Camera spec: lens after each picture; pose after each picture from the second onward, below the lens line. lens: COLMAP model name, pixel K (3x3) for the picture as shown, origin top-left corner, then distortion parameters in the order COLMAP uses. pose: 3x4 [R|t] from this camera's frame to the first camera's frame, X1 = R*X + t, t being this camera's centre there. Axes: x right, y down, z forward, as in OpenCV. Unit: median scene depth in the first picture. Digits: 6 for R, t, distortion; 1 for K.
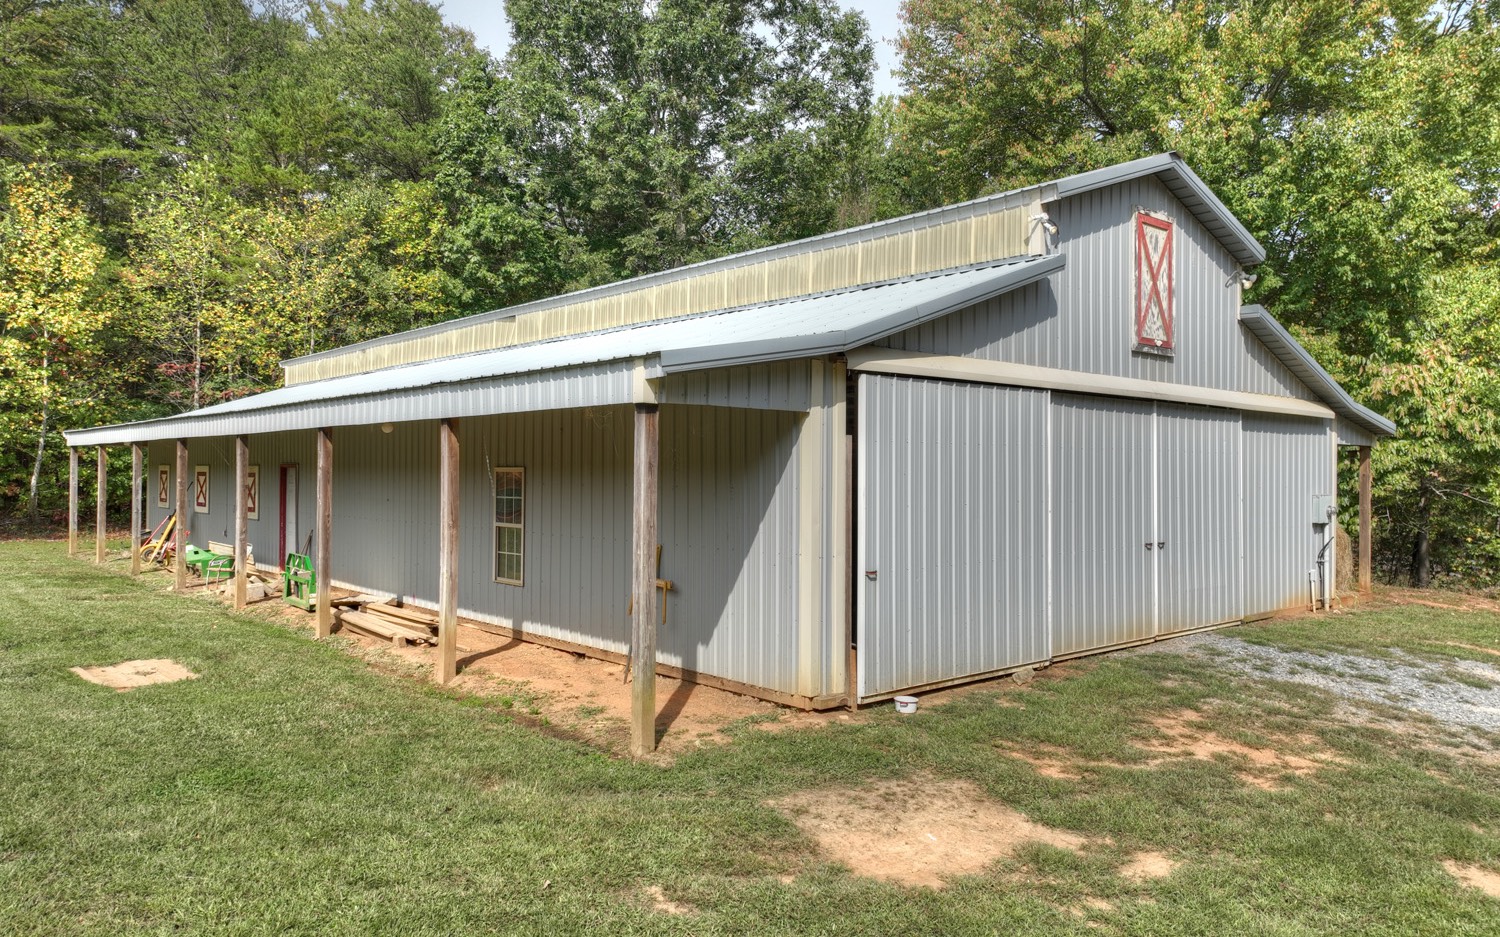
lens RADIAL K [[1050.0, 0, 754.3], [0, 1050.0, 469.4], [0, 0, 1]] dist [0.006963, 0.005260]
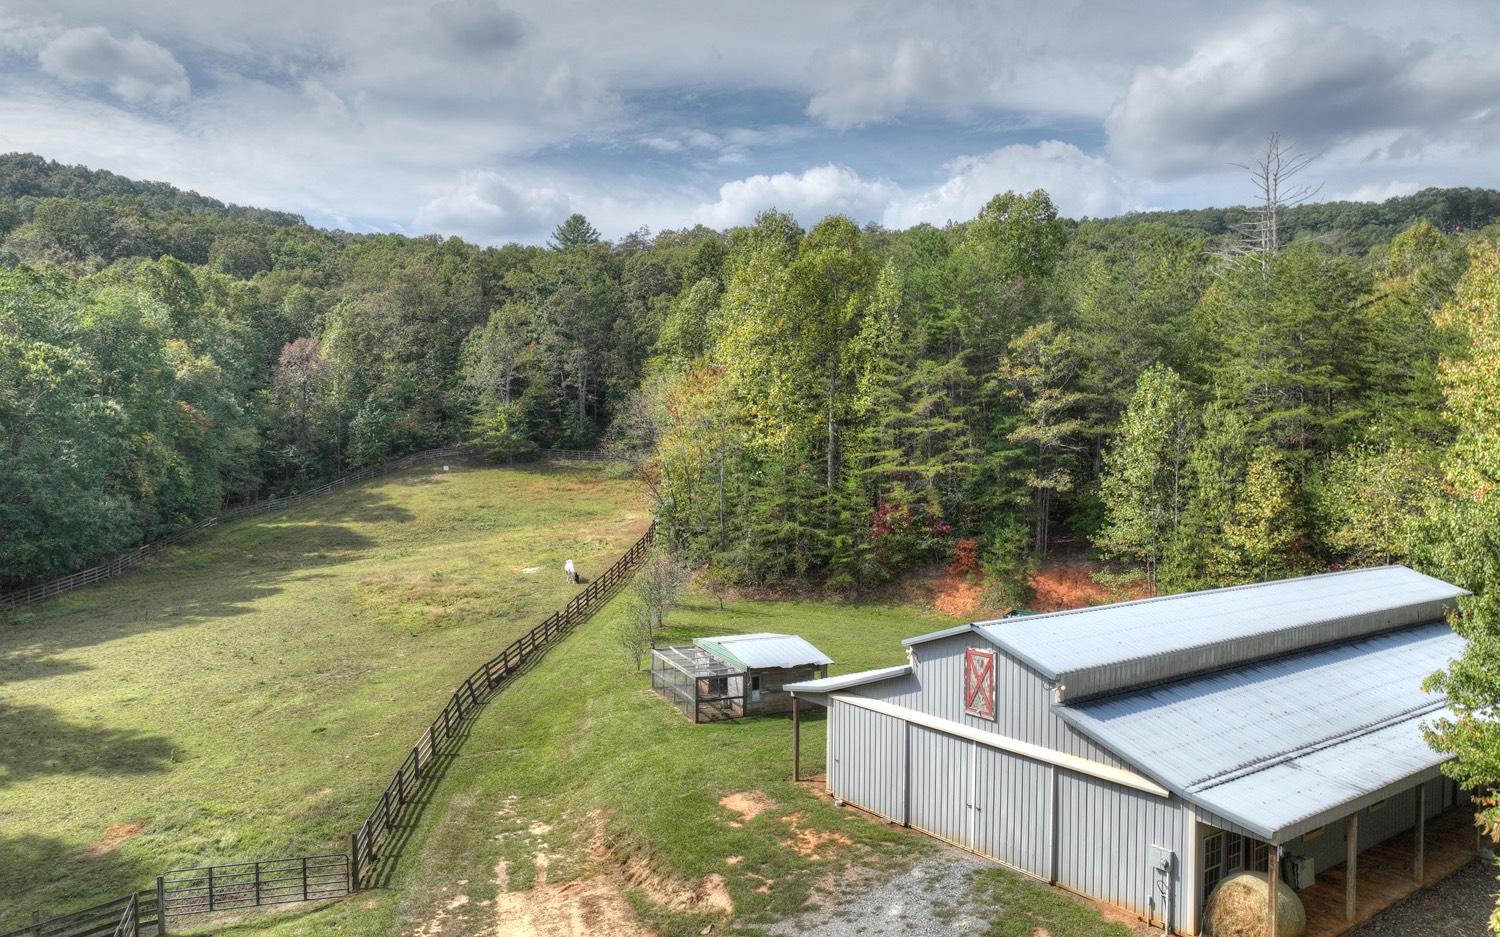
lens RADIAL K [[1060.9, 0, 750.0], [0, 1060.9, 468.5], [0, 0, 1]] dist [-0.000281, 0.002312]
pose [[-0.080749, 0.021852, -0.996495, 2.513946], [0.004167, 0.999758, 0.021585, -0.652437], [0.996726, -0.002410, -0.080821, 0.724451]]
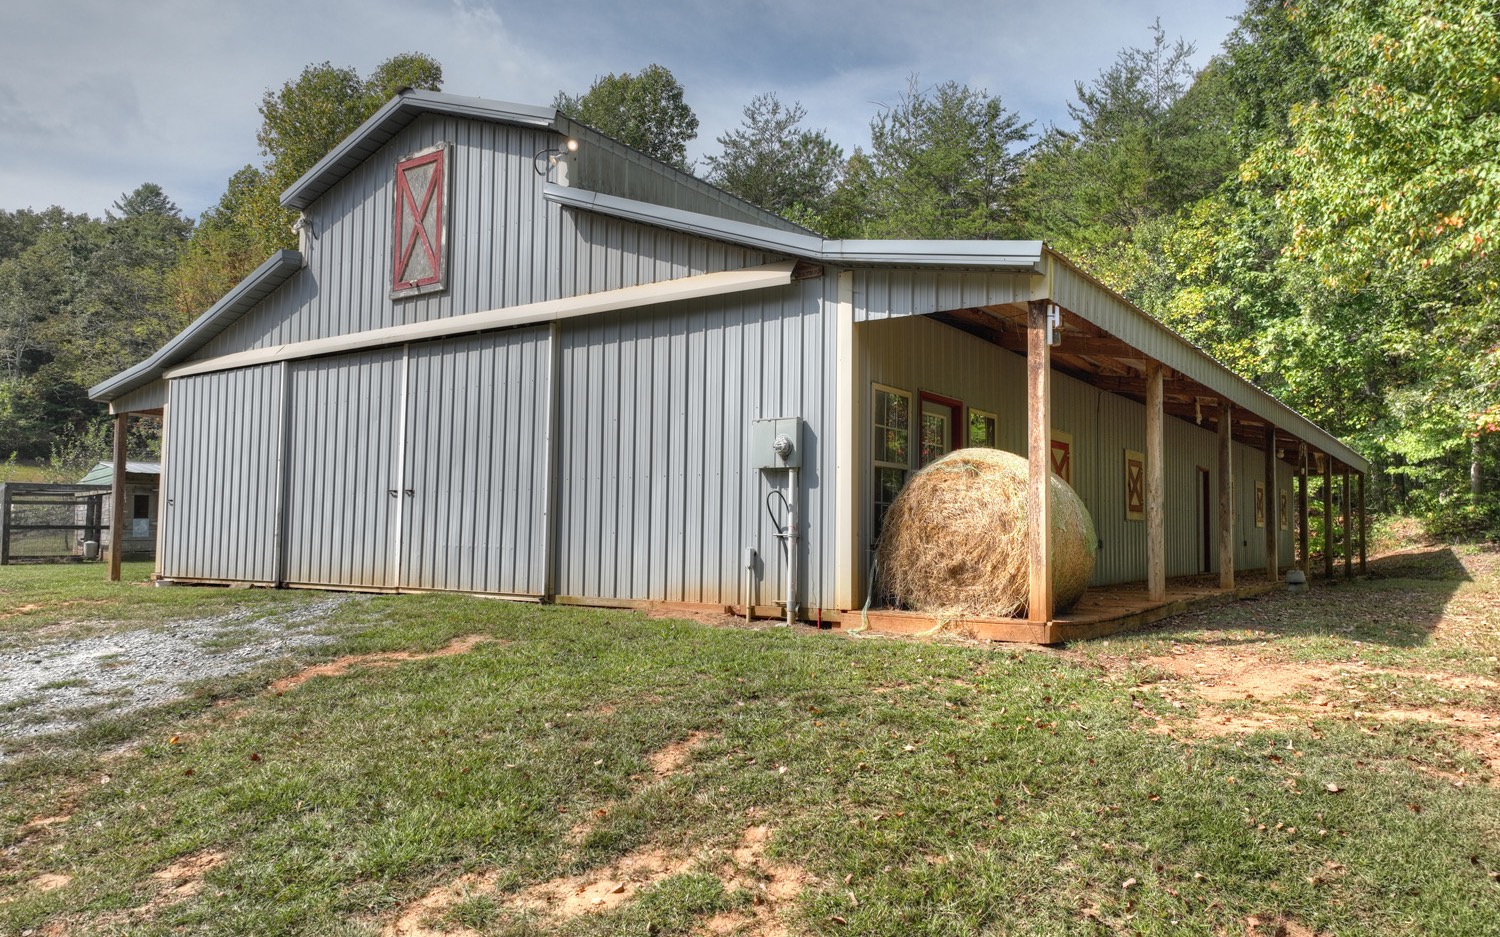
lens RADIAL K [[1050.0, 0, 754.3], [0, 1050.0, 469.4], [0, 0, 1]] dist [0.006963, 0.005260]
pose [[0.238146, -0.060275, -0.969357, 1.391501], [0.001177, 0.998090, -0.061773, 0.110745], [0.971229, 0.013570, 0.237762, 1.081497]]
